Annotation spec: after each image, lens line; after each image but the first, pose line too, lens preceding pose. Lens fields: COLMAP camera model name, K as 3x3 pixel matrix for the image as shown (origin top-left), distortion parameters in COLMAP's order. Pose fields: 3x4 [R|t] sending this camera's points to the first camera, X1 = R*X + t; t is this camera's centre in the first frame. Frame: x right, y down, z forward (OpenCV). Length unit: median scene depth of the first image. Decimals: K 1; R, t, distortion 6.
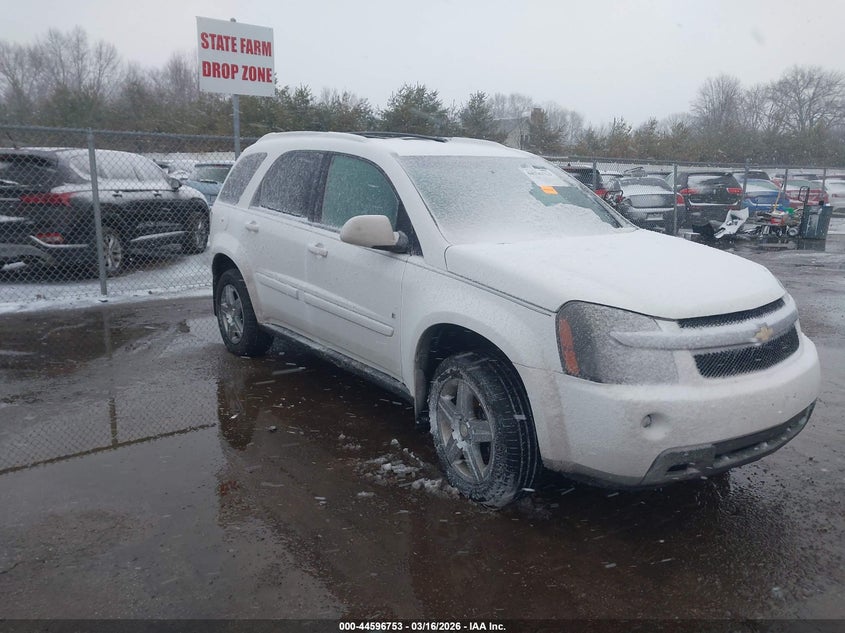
lens RADIAL K [[667.0, 0, 425.1], [0, 667.0, 311.7], [0, 0, 1]] dist [0.014741, 0.006188]
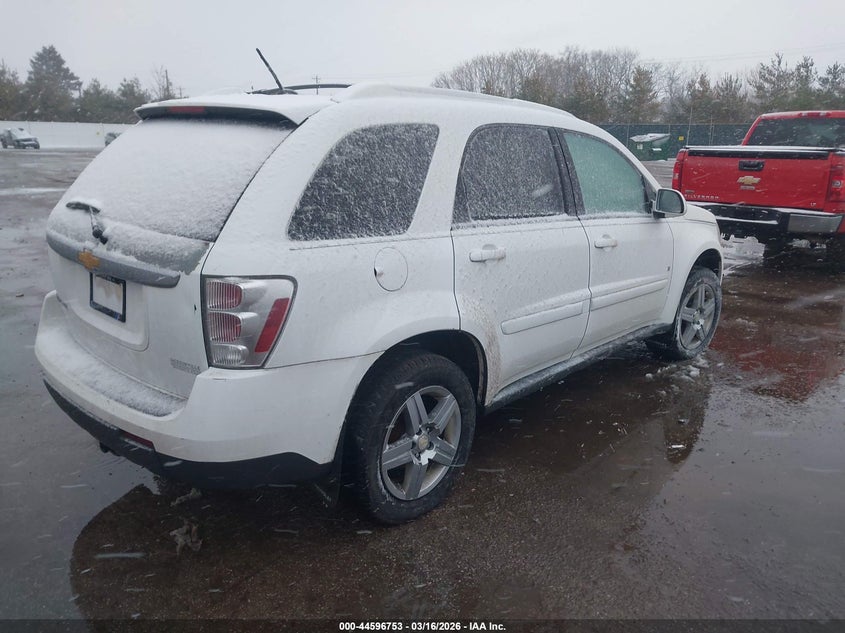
lens RADIAL K [[667.0, 0, 426.0], [0, 667.0, 311.4], [0, 0, 1]] dist [0.014741, 0.006188]
pose [[-0.176815, -0.267766, 0.947121, -0.635904], [0.195005, 0.933676, 0.300370, -0.207330], [-0.964733, 0.237803, -0.112873, 0.878803]]
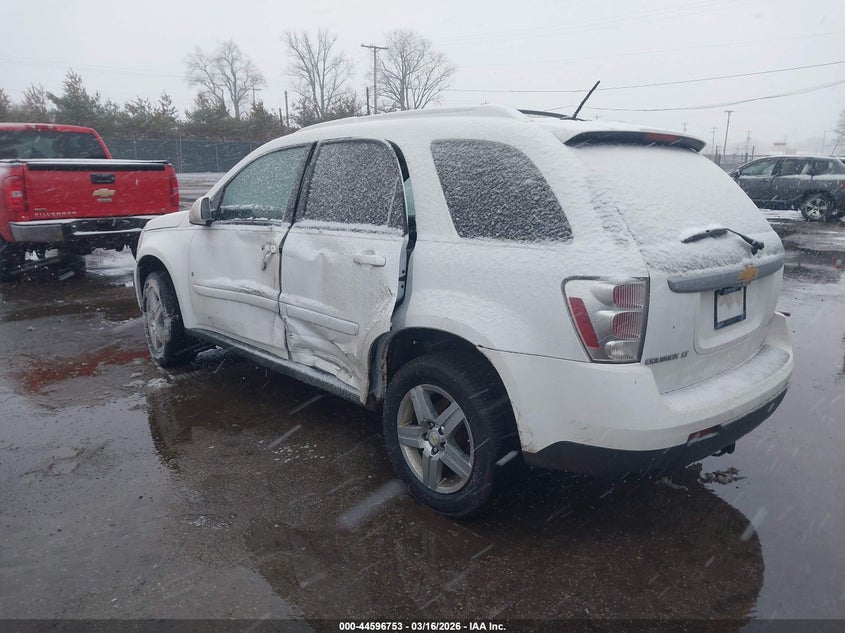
lens RADIAL K [[667.0, 0, 426.7], [0, 667.0, 321.7], [0, 0, 1]] dist [0.014741, 0.006188]
pose [[-0.989653, 0.010641, -0.143084, -0.054335], [-0.053529, 0.897860, 0.437015, -0.291371], [0.133120, 0.440152, -0.888001, 1.311671]]
